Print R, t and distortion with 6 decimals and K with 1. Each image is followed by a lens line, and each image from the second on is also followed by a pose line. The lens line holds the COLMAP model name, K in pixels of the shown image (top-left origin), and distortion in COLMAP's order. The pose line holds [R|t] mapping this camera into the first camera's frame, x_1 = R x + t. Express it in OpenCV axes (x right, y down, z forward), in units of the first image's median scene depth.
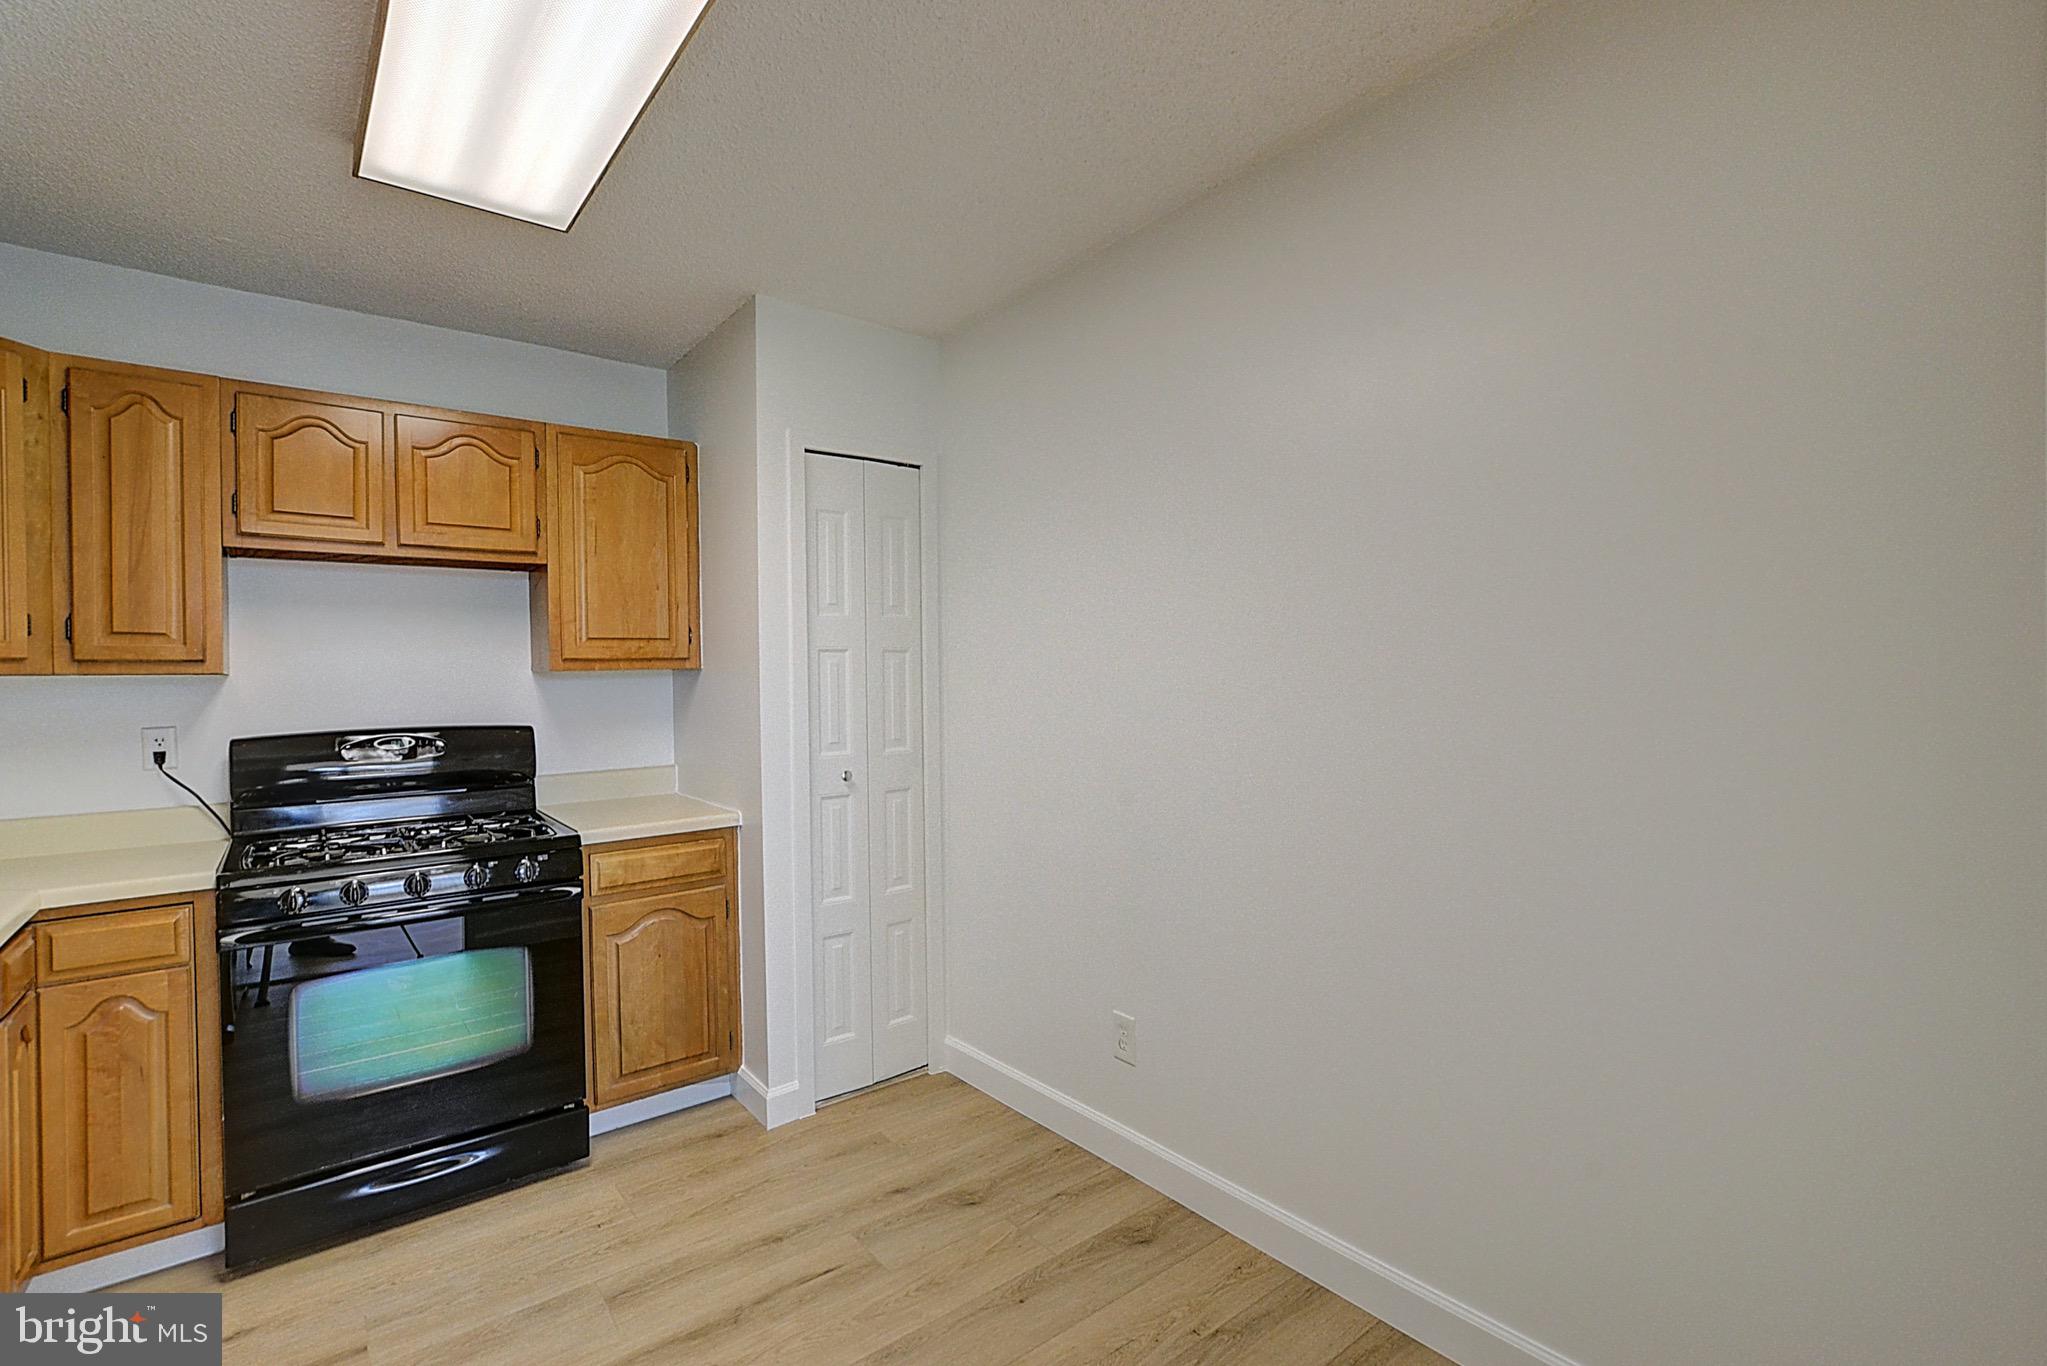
lens RADIAL K [[936.9, 0, 1008.2], [0, 936.9, 678.0], [0, 0, 1]] dist [-0.010137, 0.002323]
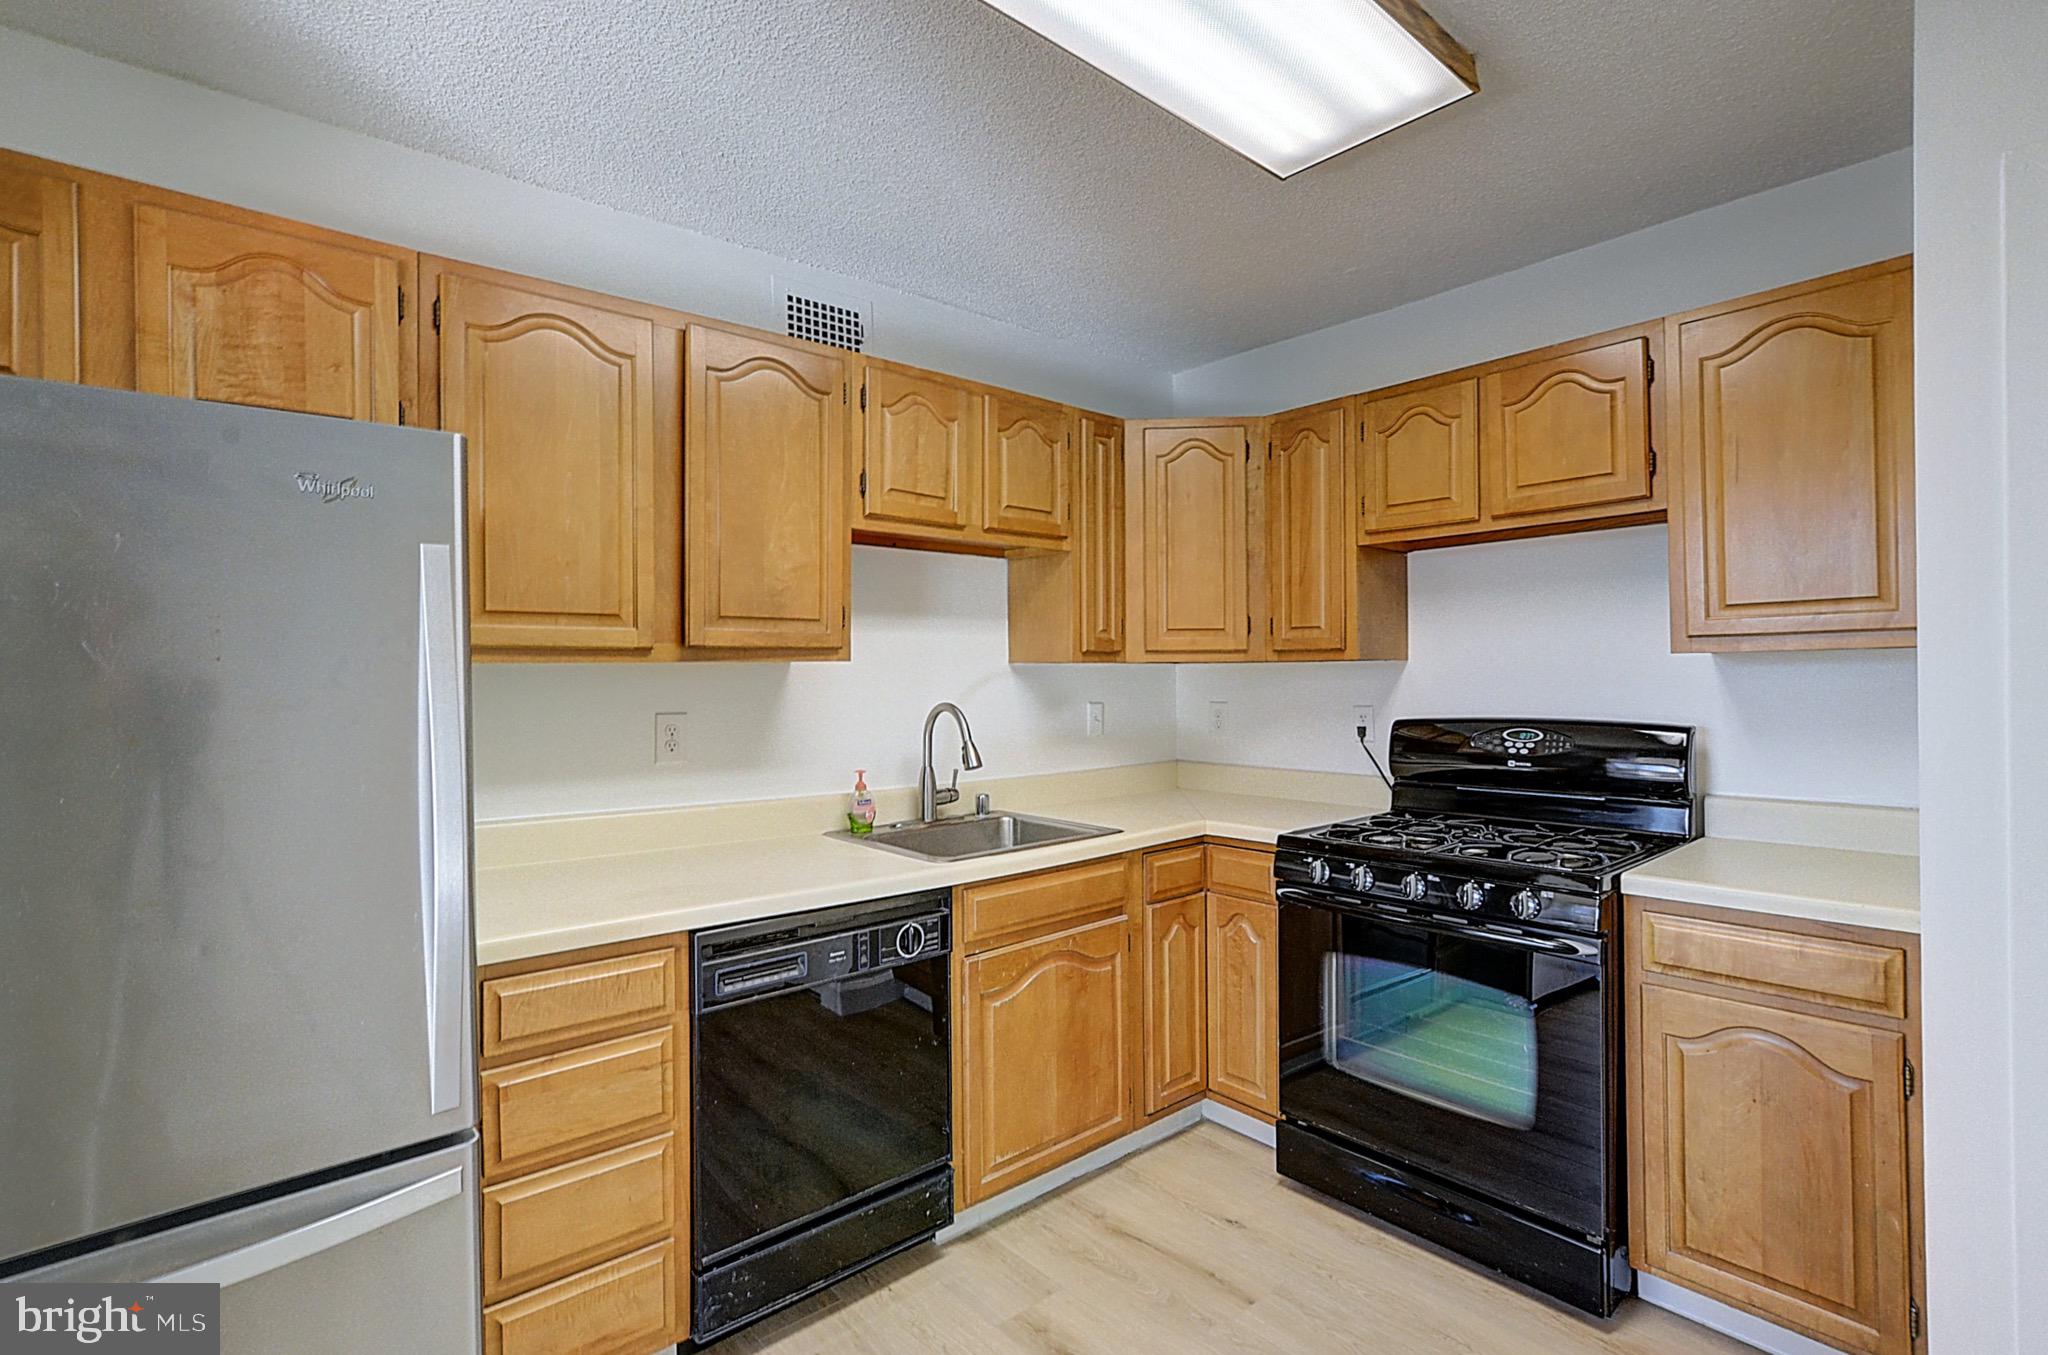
lens RADIAL K [[937.4, 0, 1010.0], [0, 937.4, 676.6], [0, 0, 1]] dist [-0.010137, 0.002323]
pose [[0.052544, 0.012902, -0.998535, 0.258952], [0.003751, 0.999907, 0.013117, -0.000985], [0.998612, -0.004435, 0.052490, 0.518323]]
